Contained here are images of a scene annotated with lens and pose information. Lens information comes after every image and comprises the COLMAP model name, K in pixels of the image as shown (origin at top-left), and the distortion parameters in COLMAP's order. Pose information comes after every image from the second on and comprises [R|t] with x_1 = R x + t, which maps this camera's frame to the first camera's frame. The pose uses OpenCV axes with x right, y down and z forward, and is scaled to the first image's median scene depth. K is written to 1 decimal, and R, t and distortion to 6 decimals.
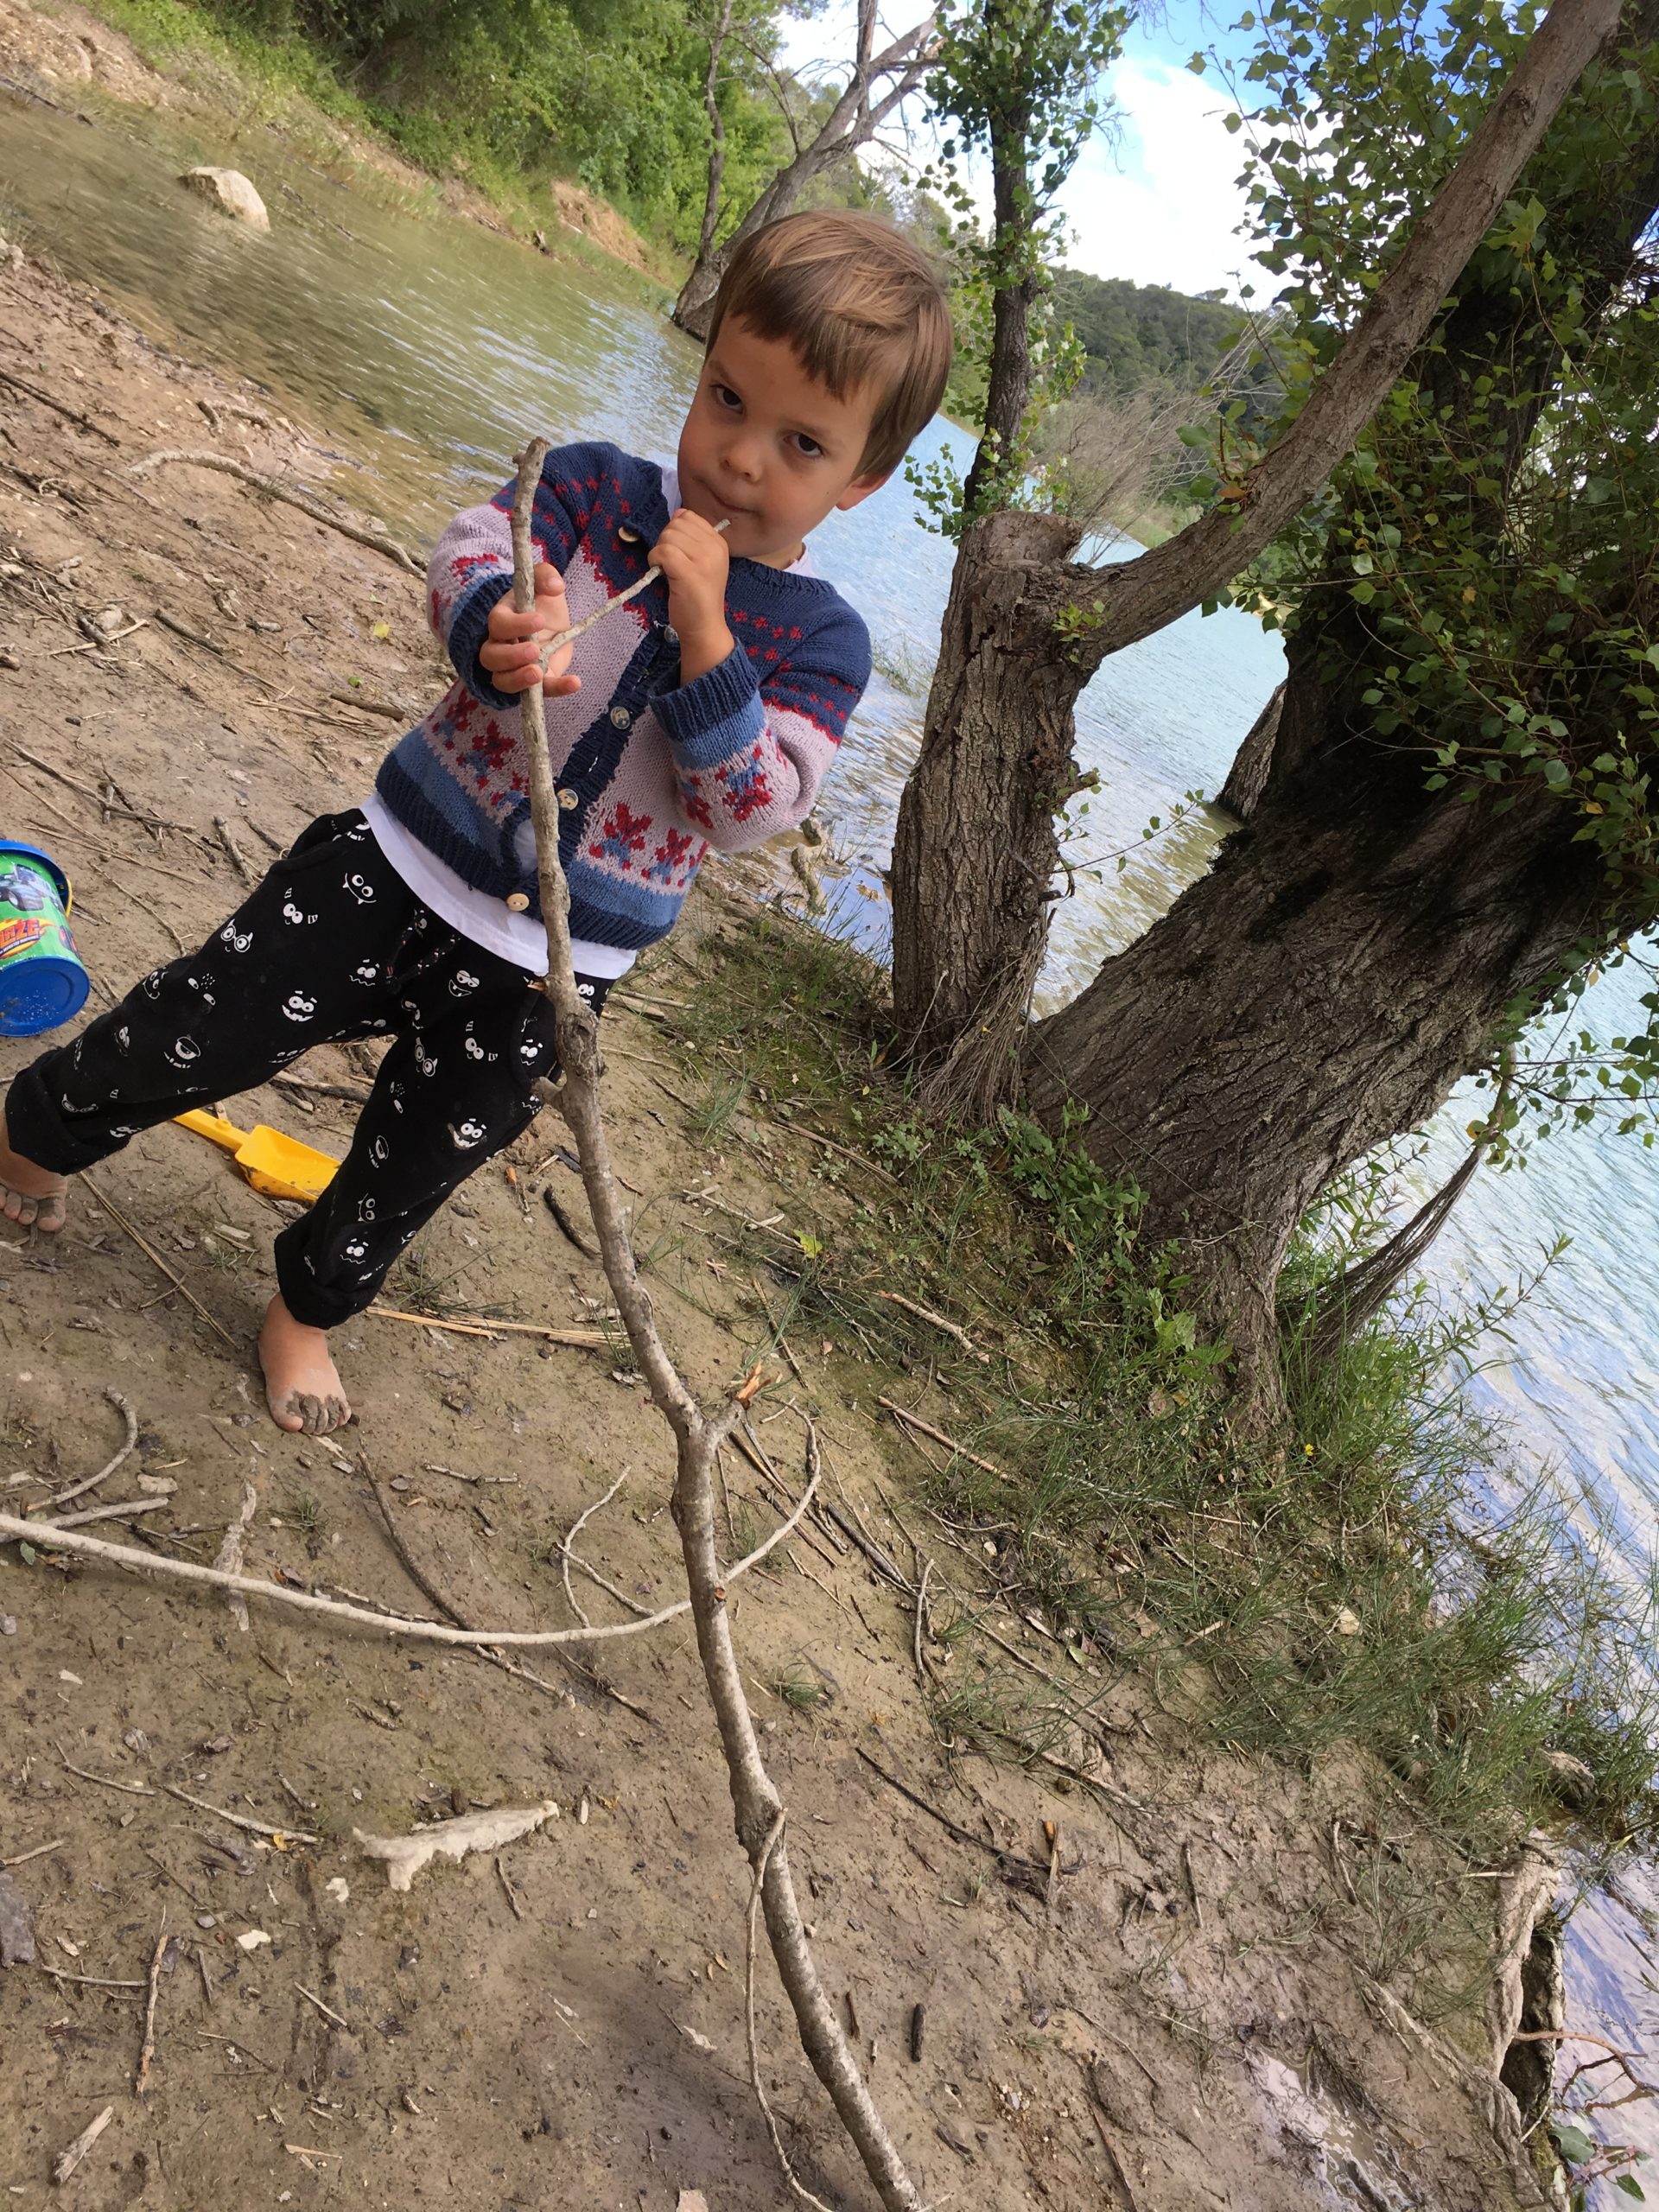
lens RADIAL K [[1862.7, 0, 829.5], [0, 1862.7, 1106.0], [0, 0, 1]] dist [0.096124, -0.117588]
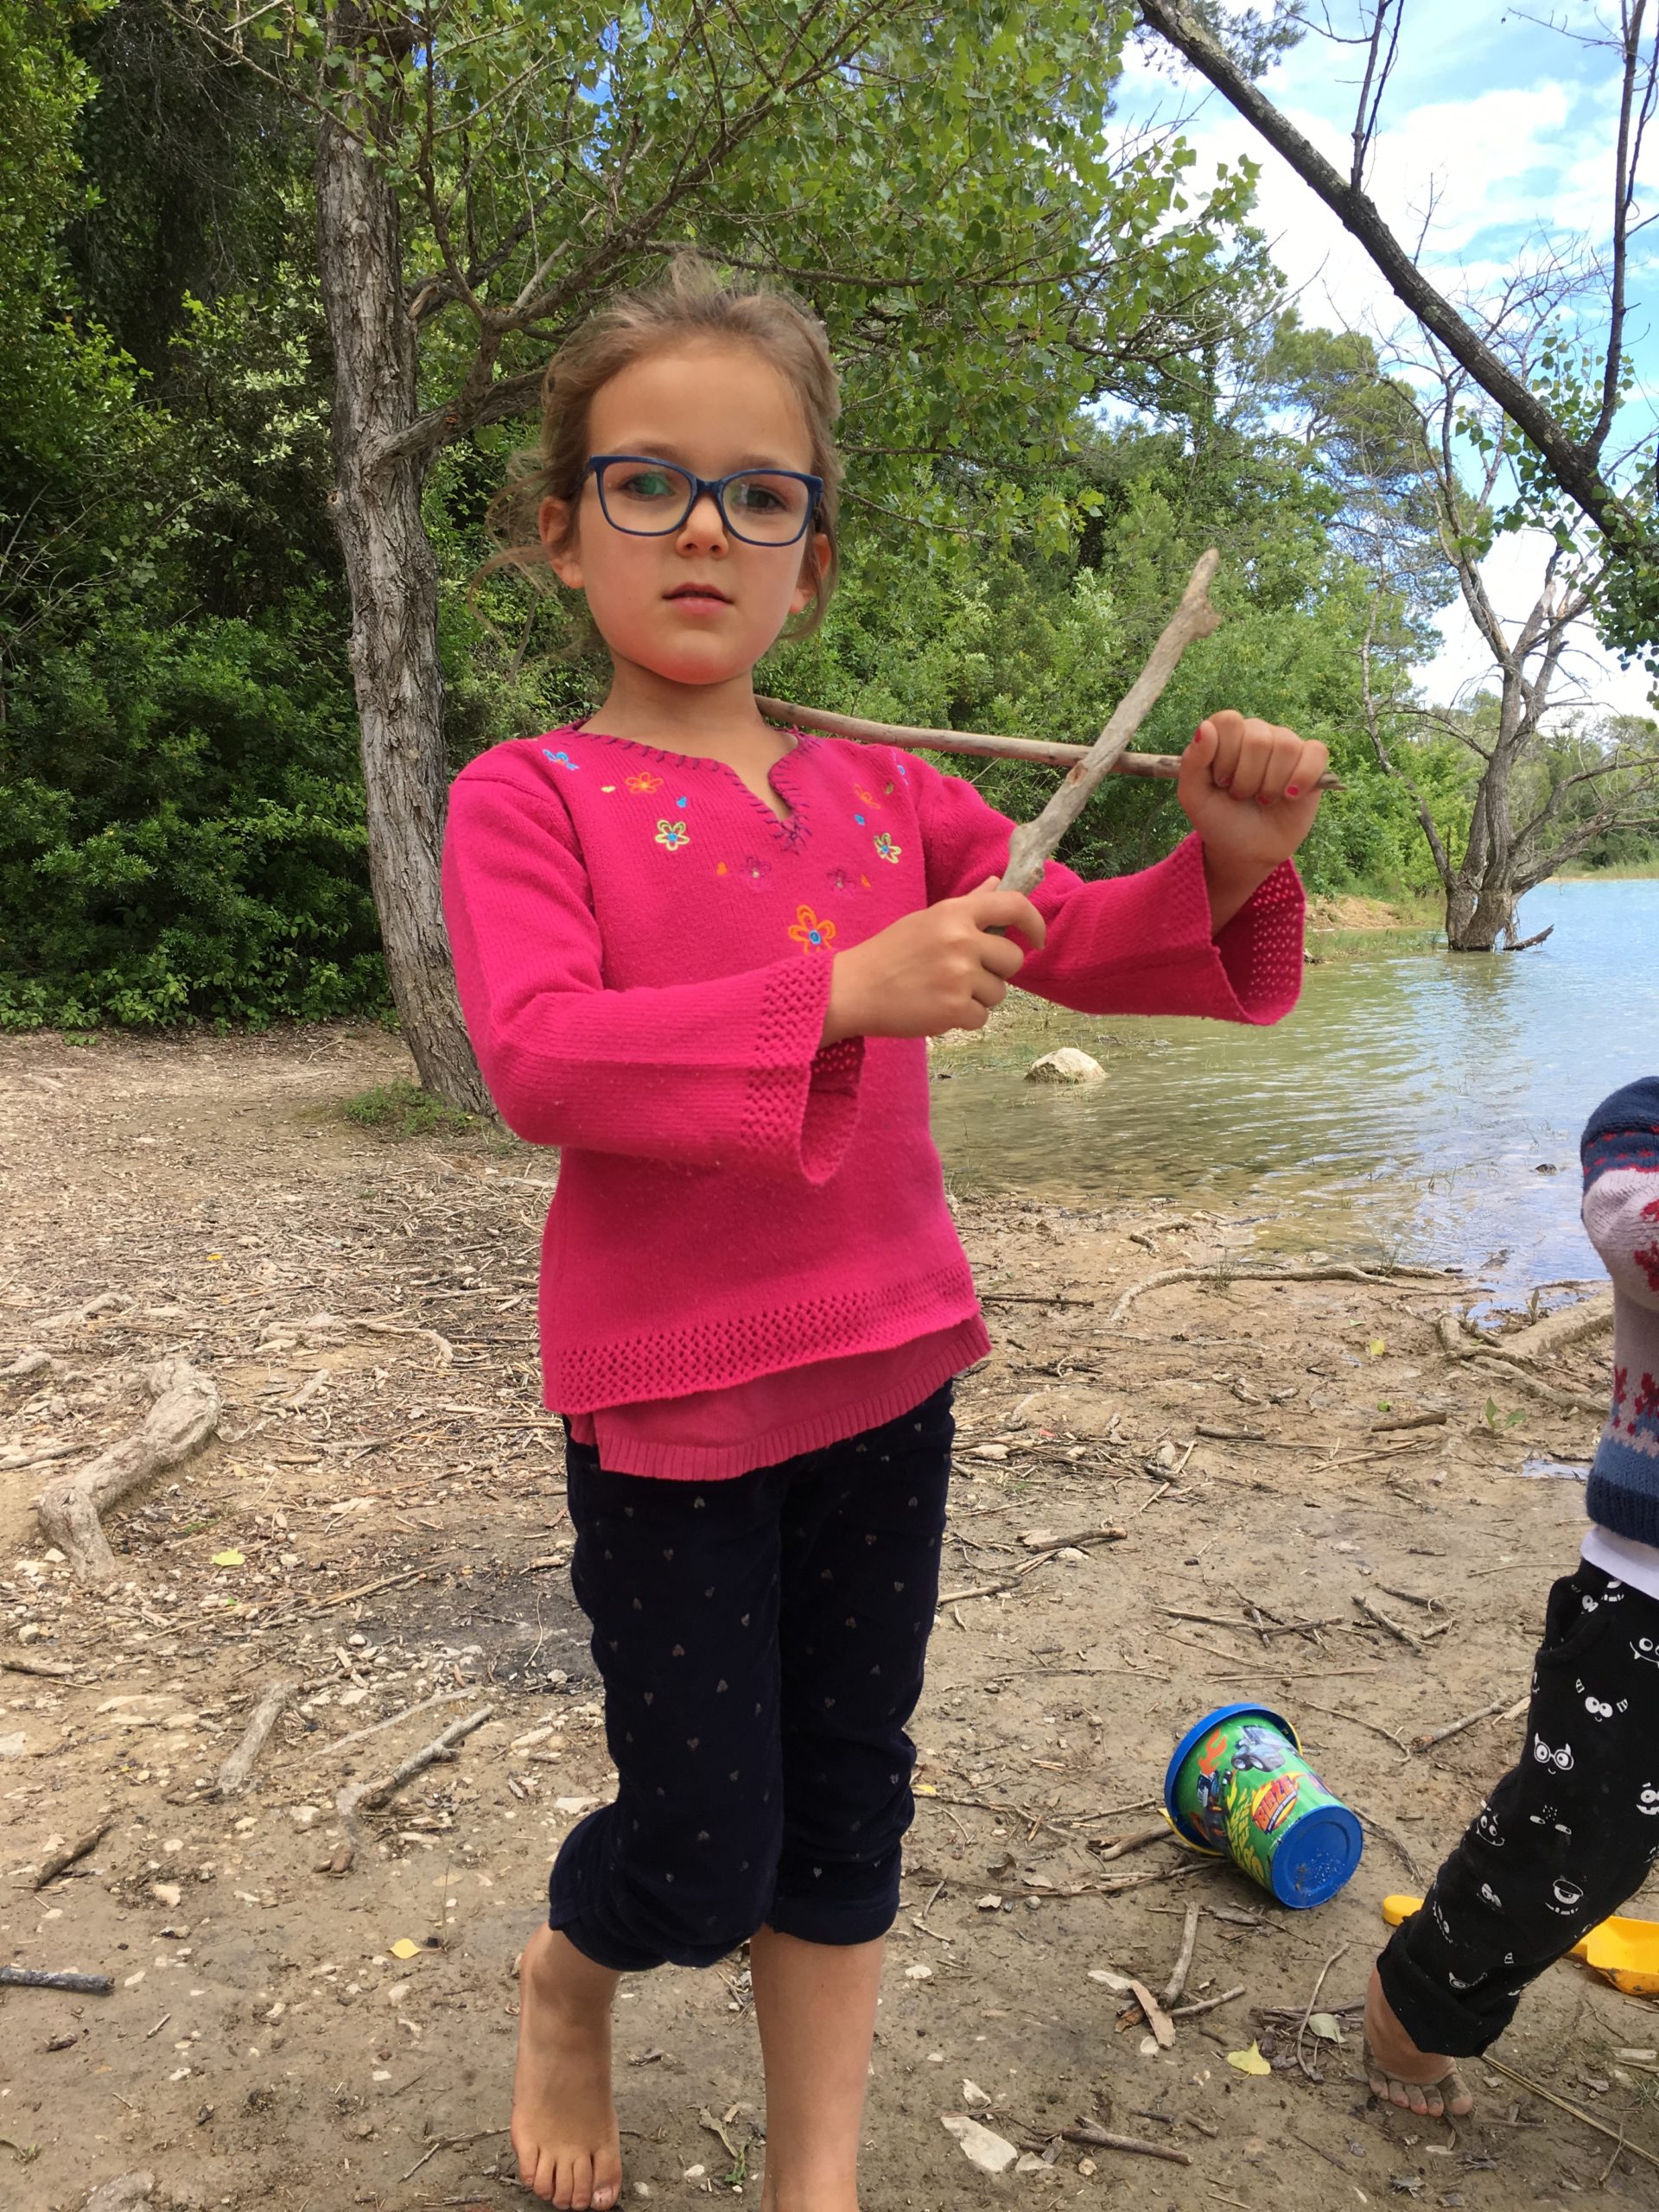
lens RADIAL K [[1860.0, 0, 828.0], [0, 1860.0, 1116.1], [0, 0, 1]] dist [0.083330, -0.106496]
pose [[0.780993, -0.495703, -0.379905, -0.029579], [0.322494, 0.841013, -0.434390, -0.018691], [0.534833, 0.216739, 0.816687, -0.004829]]
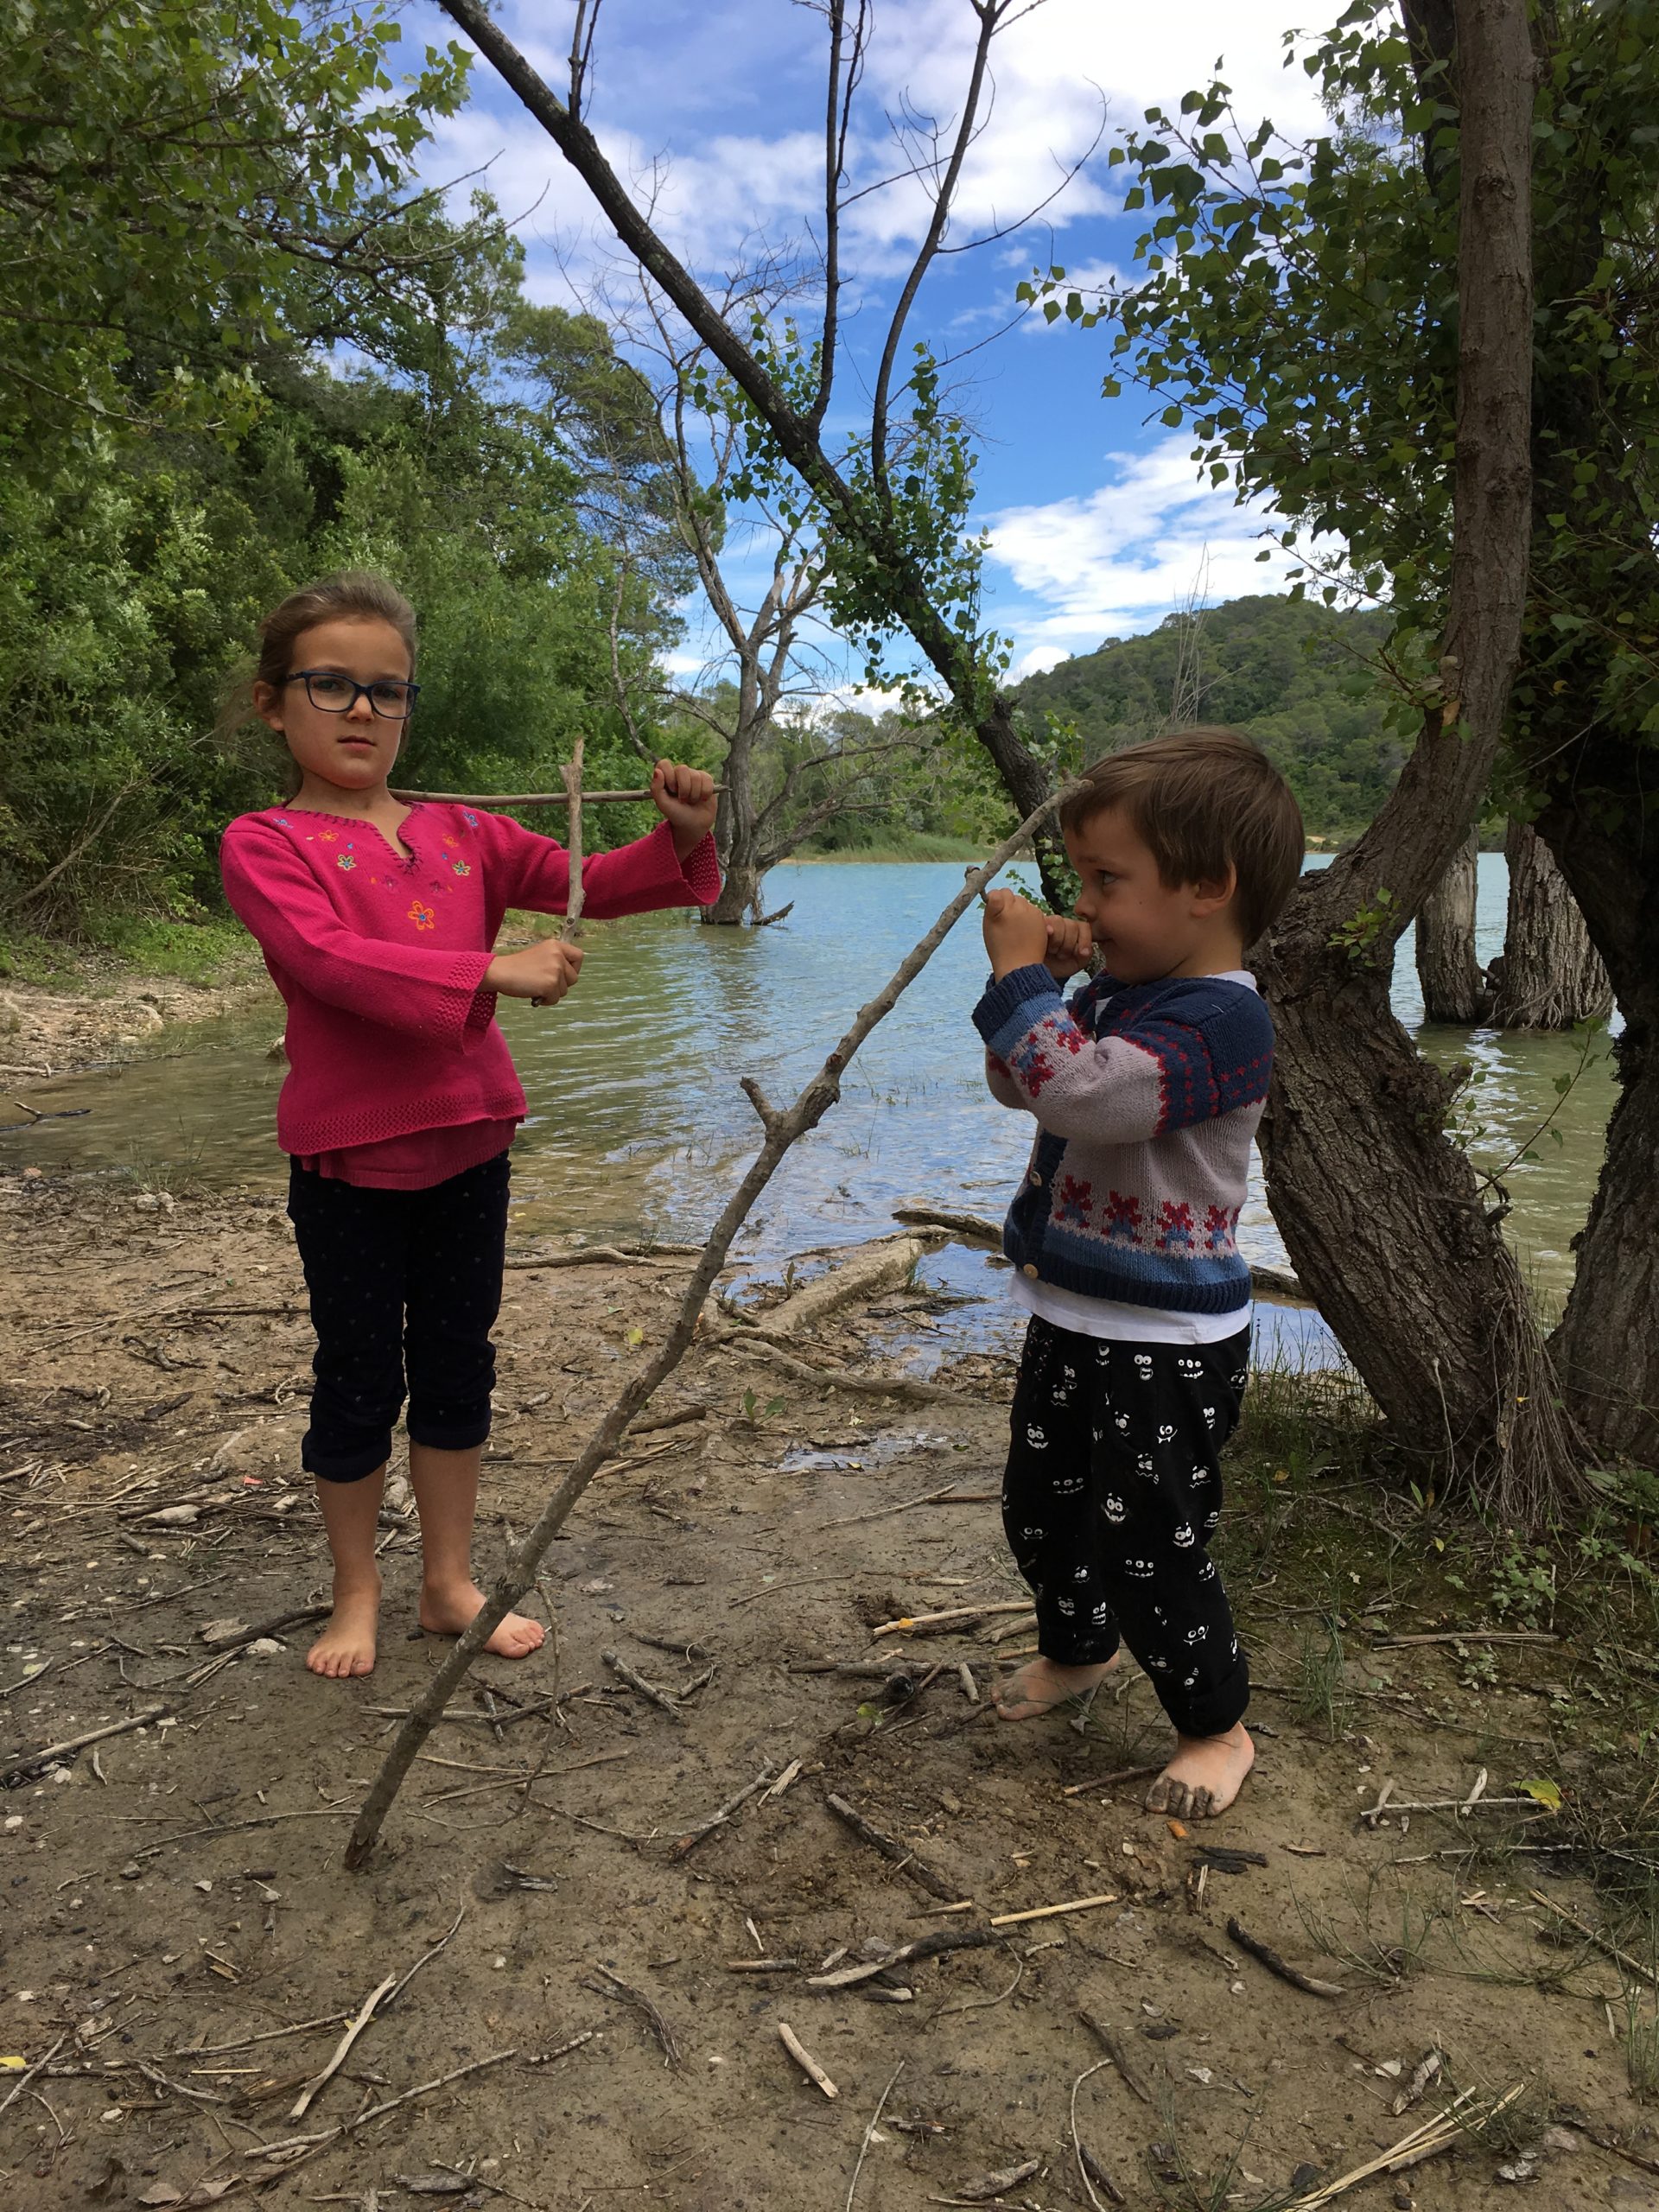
lens RADIAL K [[1860.0, 0, 828.0], [0, 1860.0, 1116.1], [0, 0, 1]] dist [0.083330, -0.106496]
pose [[0.851298, -0.520088, -0.069282, -0.040682], [0.486660, 0.832044, -0.266203, -0.058166], [0.196095, 0.192902, 0.961424, 0.119796]]
